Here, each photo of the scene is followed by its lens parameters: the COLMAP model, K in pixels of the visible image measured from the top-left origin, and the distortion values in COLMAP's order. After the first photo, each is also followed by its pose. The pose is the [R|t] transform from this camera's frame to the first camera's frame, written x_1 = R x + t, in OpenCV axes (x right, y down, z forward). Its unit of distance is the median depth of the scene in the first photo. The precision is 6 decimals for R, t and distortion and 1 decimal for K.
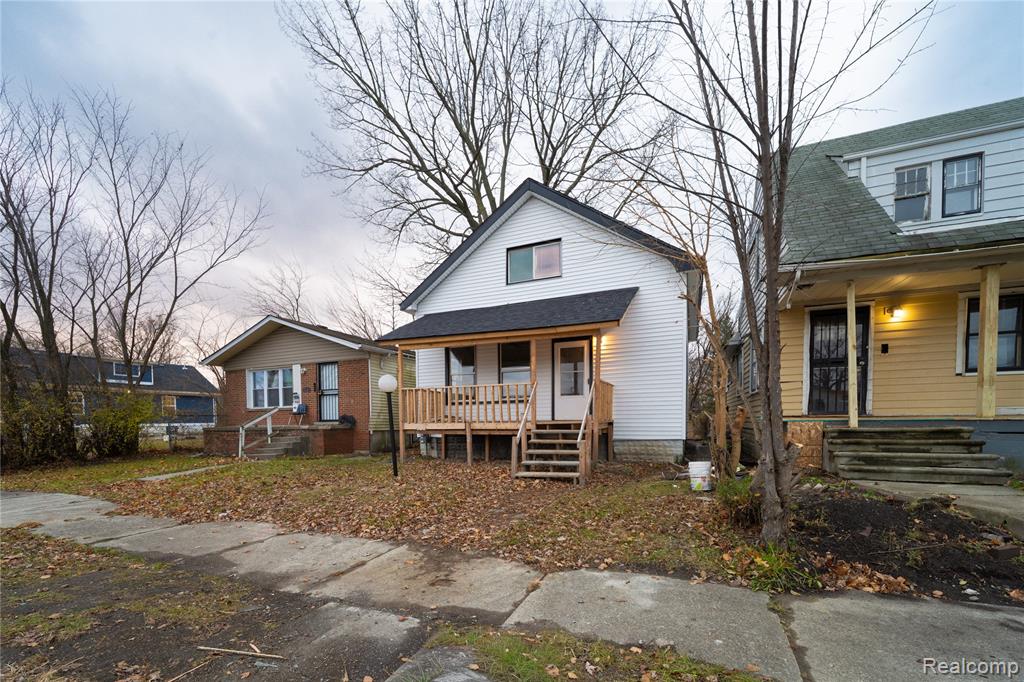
lens RADIAL K [[380.1, 0, 518.6], [0, 380.1, 340.2], [0, 0, 1]] dist [0.000072, -0.000084]
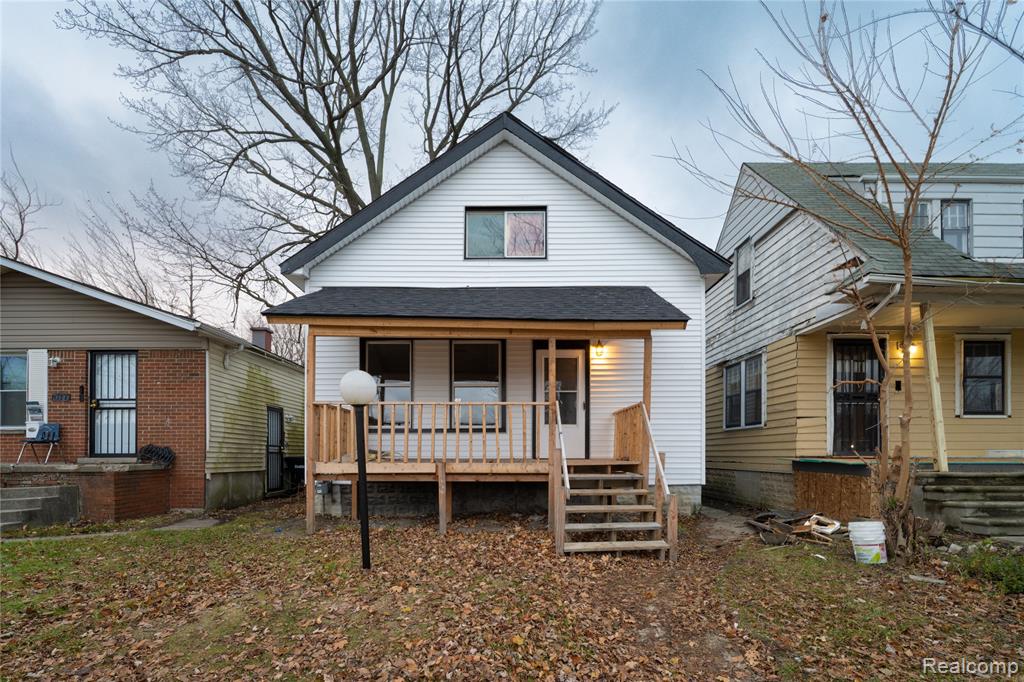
lens RADIAL K [[444.3, 0, 512.0], [0, 444.3, 369.1], [0, 0, 1]] dist [-0.000110, -0.000189]
pose [[0.932165, 0.078490, 0.353424, -0.237880], [-0.084078, 0.996459, 0.000459, 0.046757], [-0.352136, -0.030144, 0.935463, 0.240421]]
